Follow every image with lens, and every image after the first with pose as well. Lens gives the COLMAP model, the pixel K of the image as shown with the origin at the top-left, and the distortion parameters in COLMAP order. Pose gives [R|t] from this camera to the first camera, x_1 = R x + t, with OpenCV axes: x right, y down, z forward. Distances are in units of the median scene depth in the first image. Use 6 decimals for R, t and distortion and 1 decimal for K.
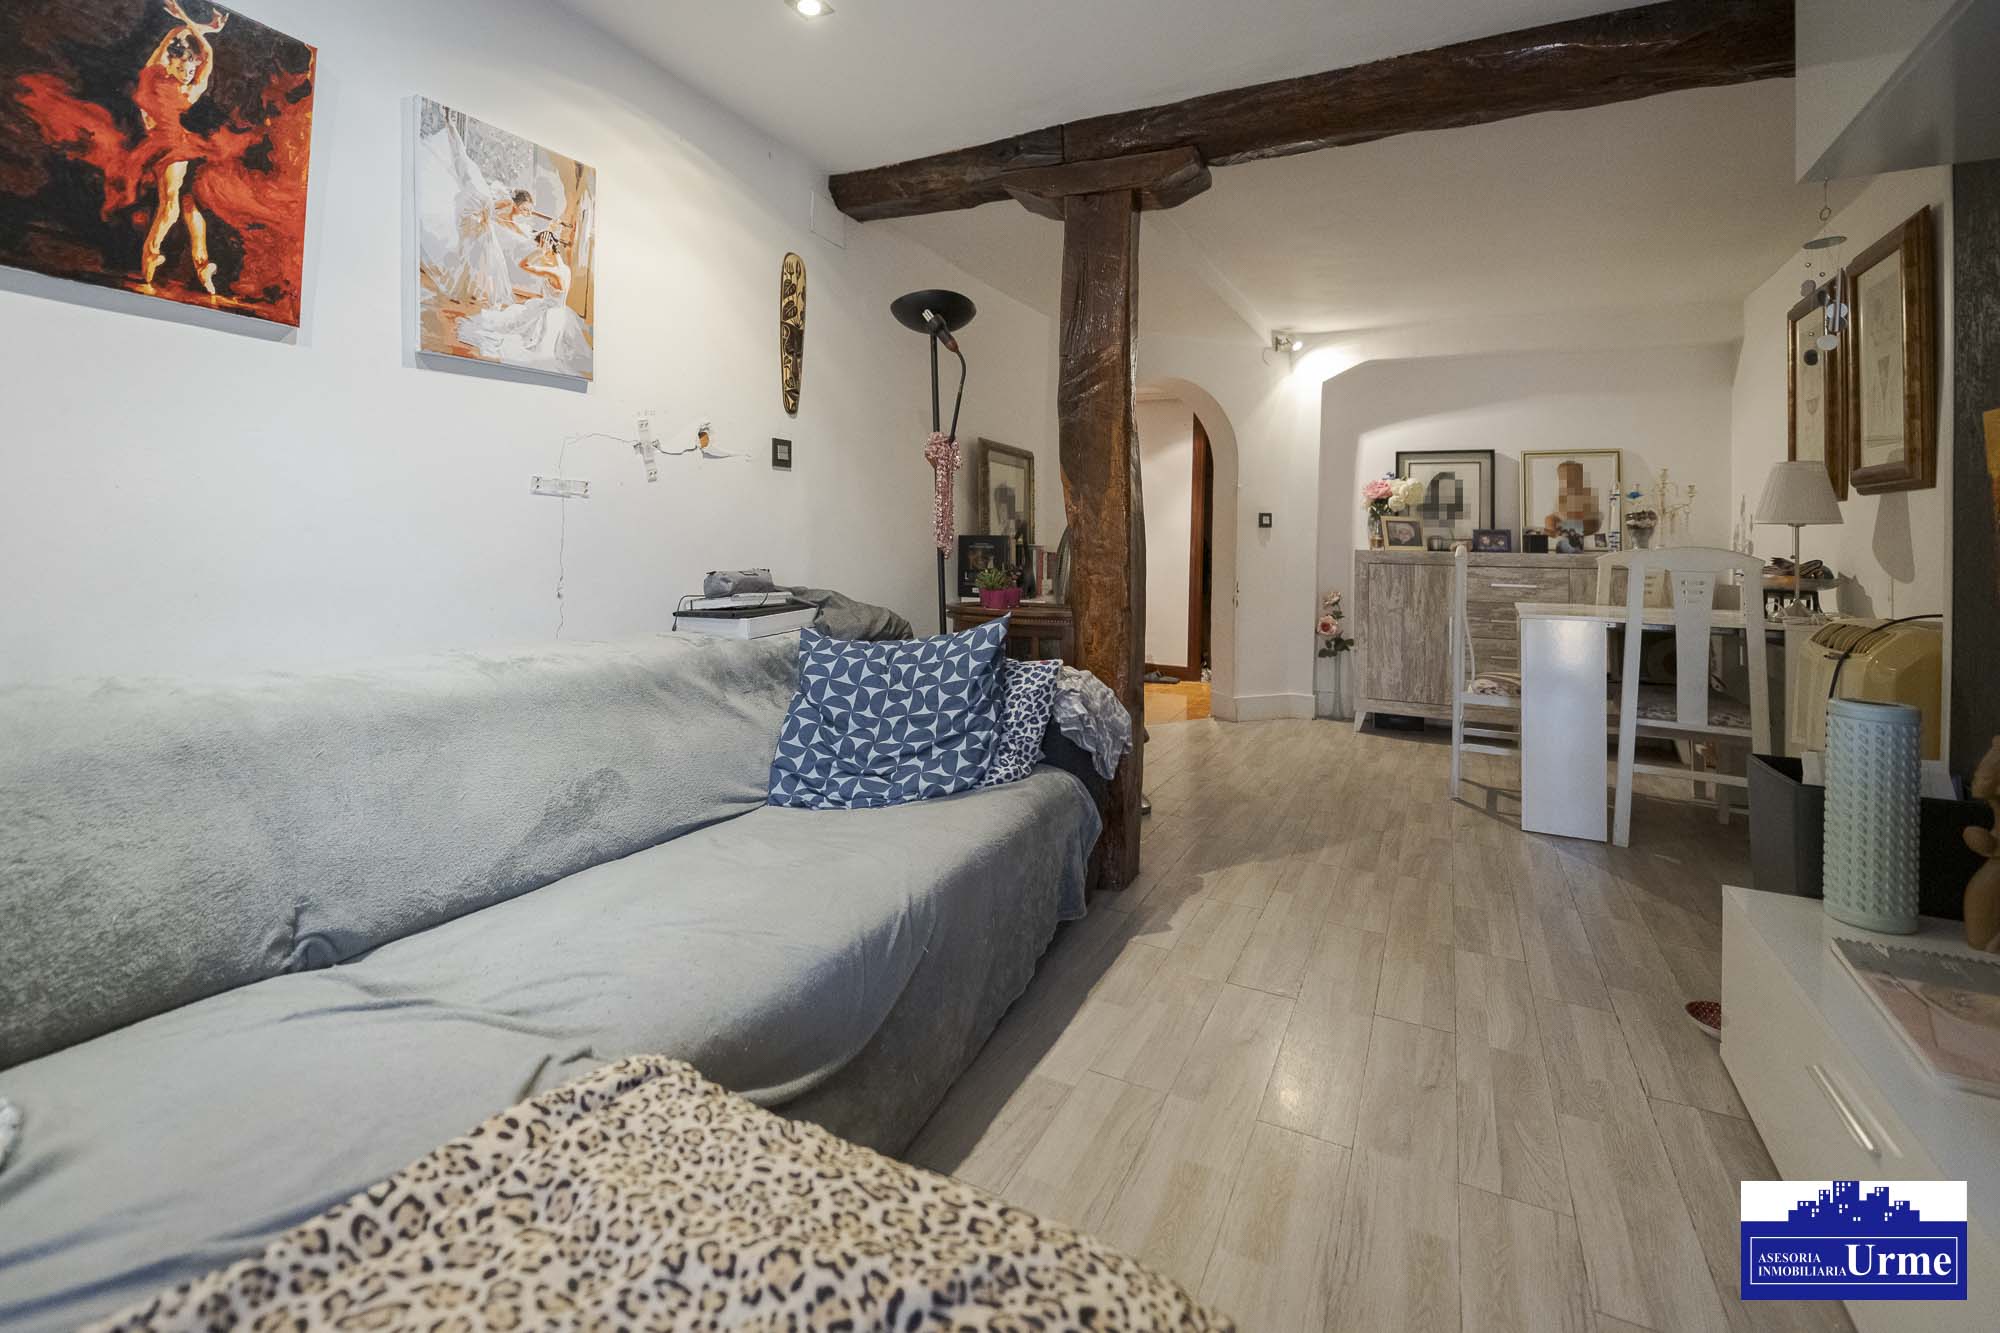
lens RADIAL K [[826.1, 0, 1018.6], [0, 826.1, 540.5], [0, 0, 1]] dist [-0.001926, -0.001996]
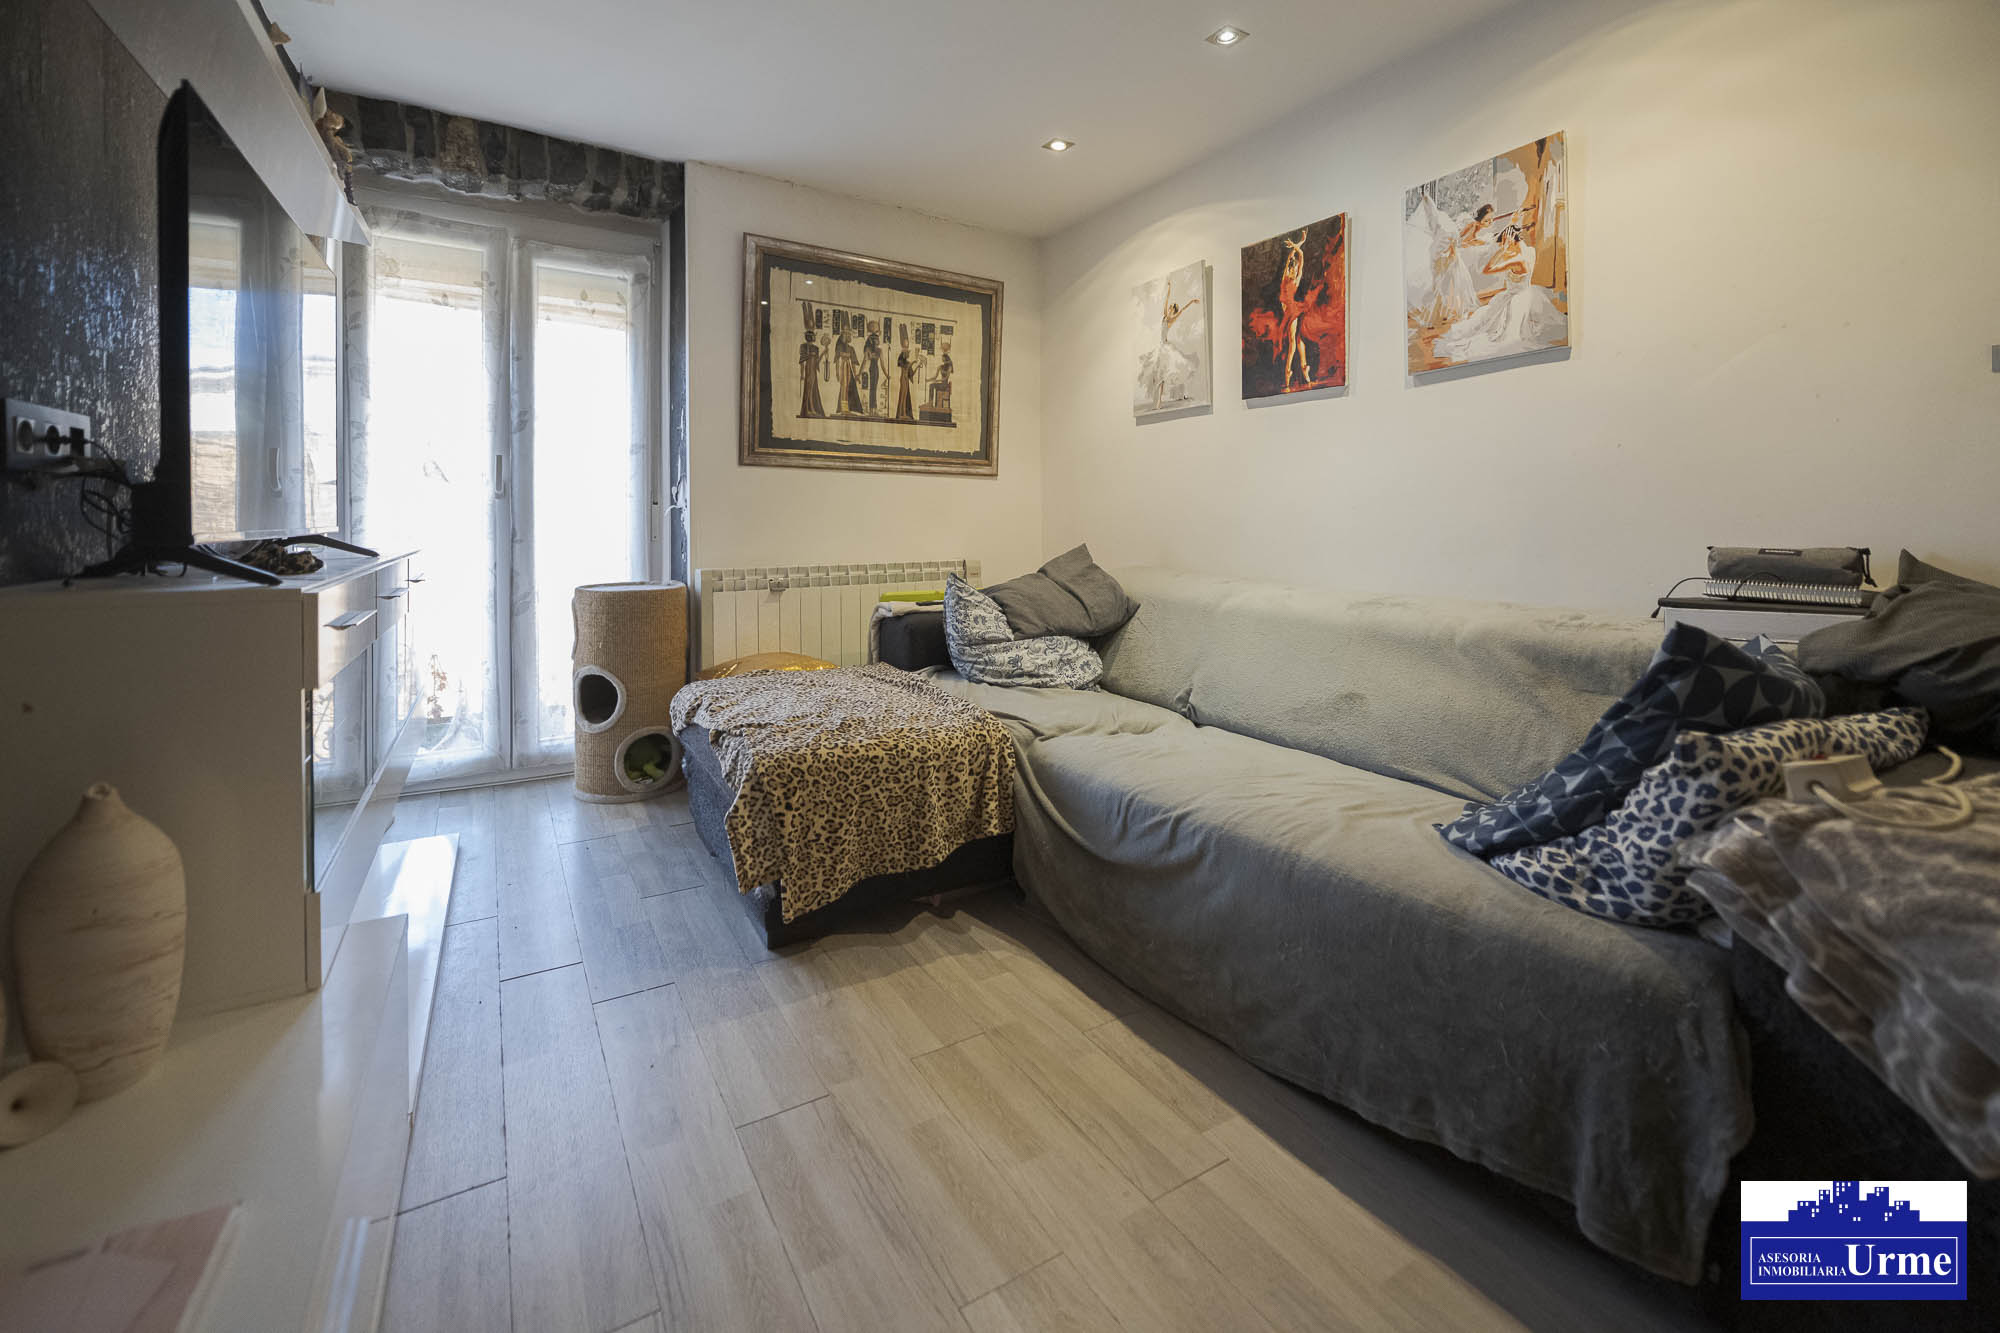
lens RADIAL K [[826.1, 0, 979.4], [0, 826.1, 523.7], [0, 0, 1]] dist [-0.001926, -0.001996]
pose [[-0.512504, -0.018221, -0.858491, 0.786379], [-0.003468, 0.999811, -0.019150, 0.043398], [0.858678, -0.006837, -0.512470, 1.057182]]
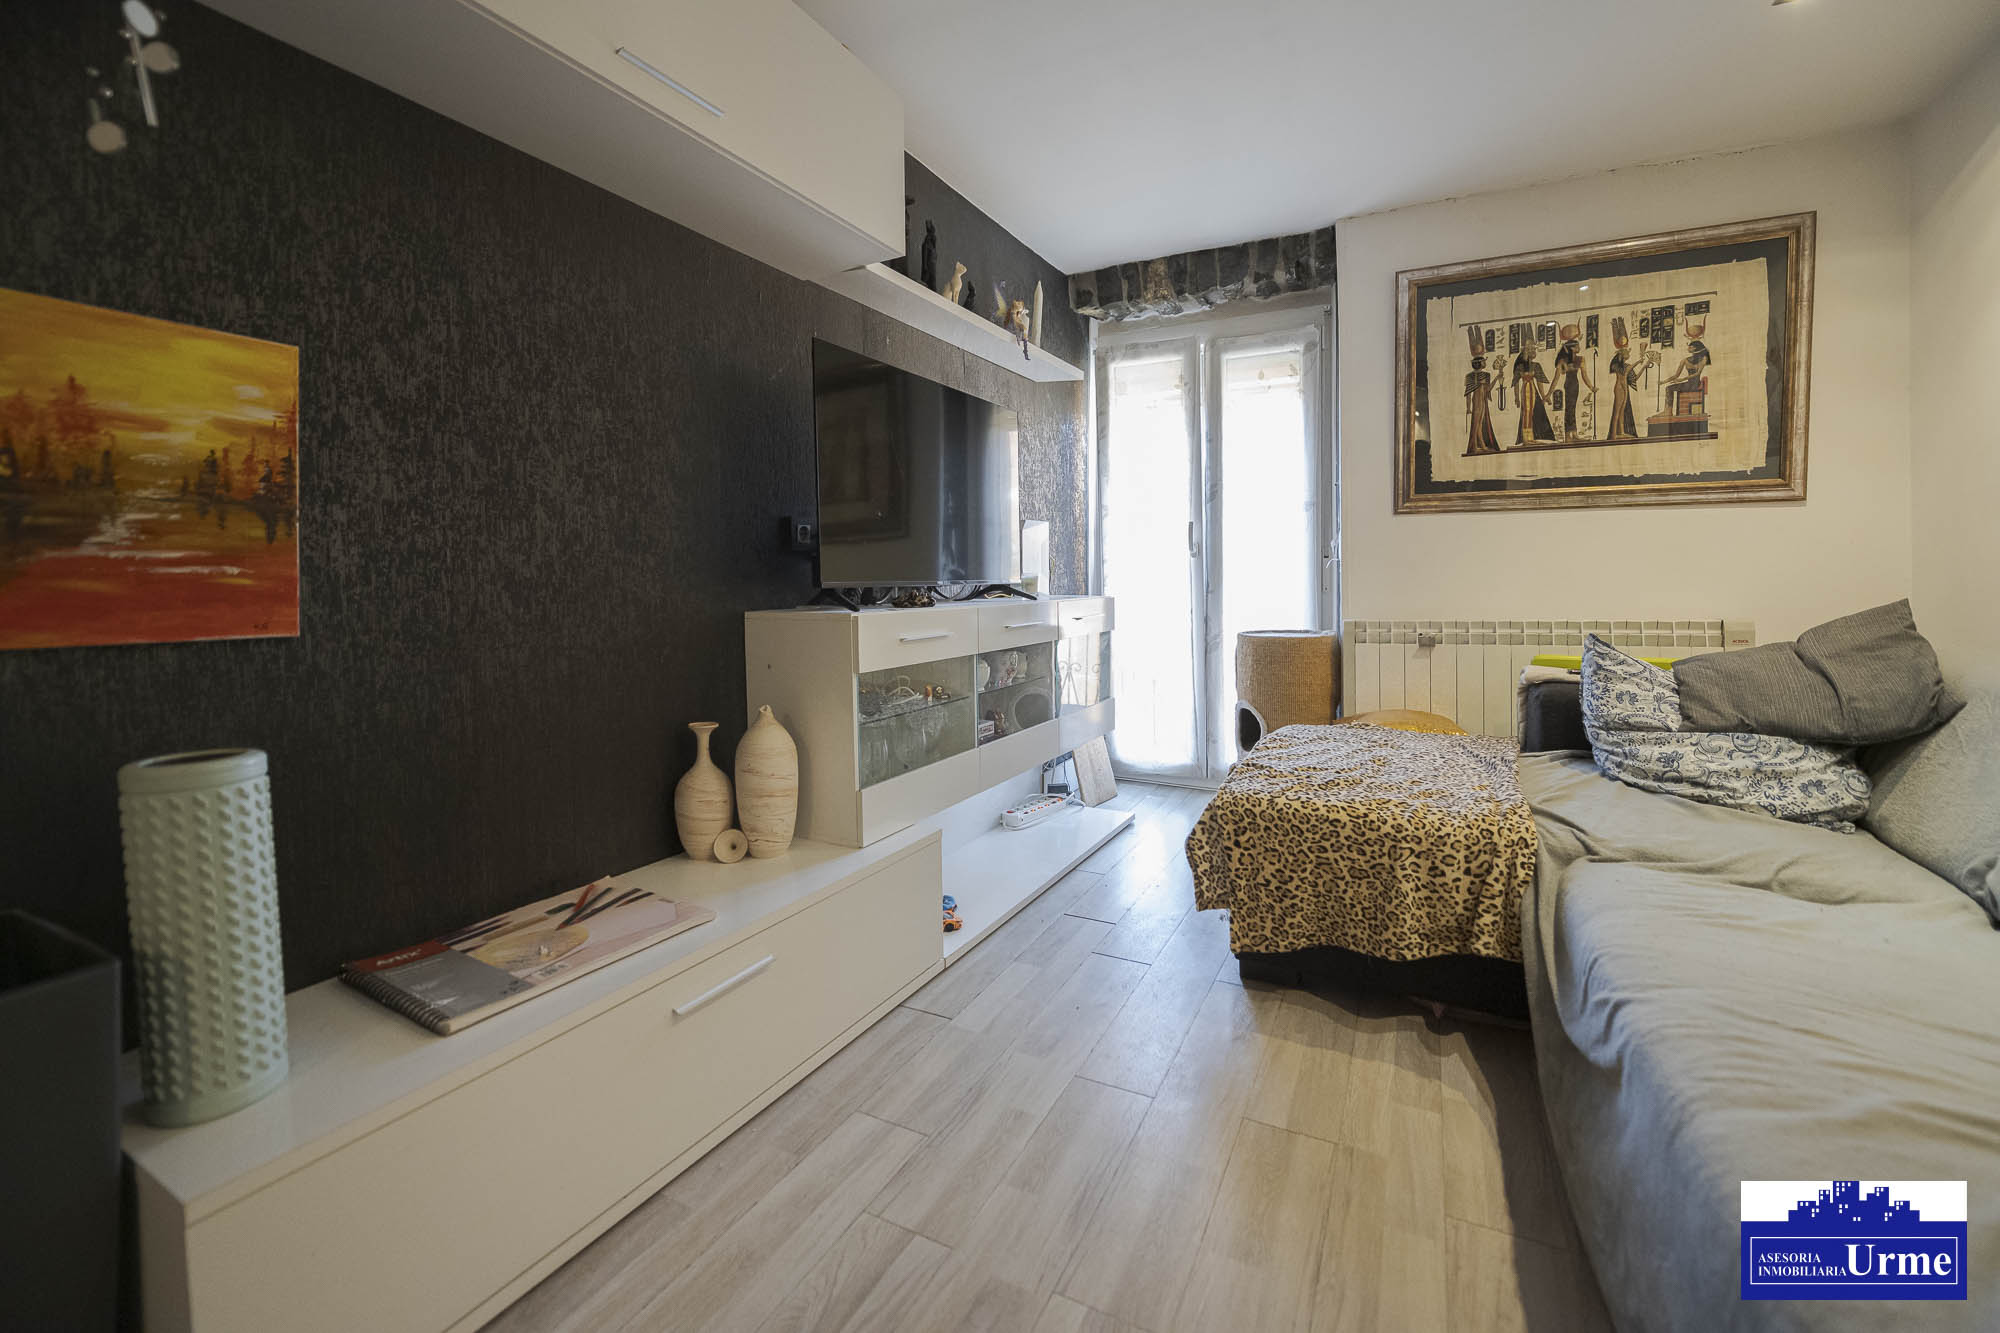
lens RADIAL K [[826.1, 0, 1065.7], [0, 826.1, 586.4], [0, 0, 1]] dist [-0.001926, -0.001996]
pose [[-0.998645, -0.009466, -0.051170, 0.336716], [-0.009225, 0.999945, -0.004947, 0.049614], [0.051214, -0.004469, -0.998678, 1.359845]]
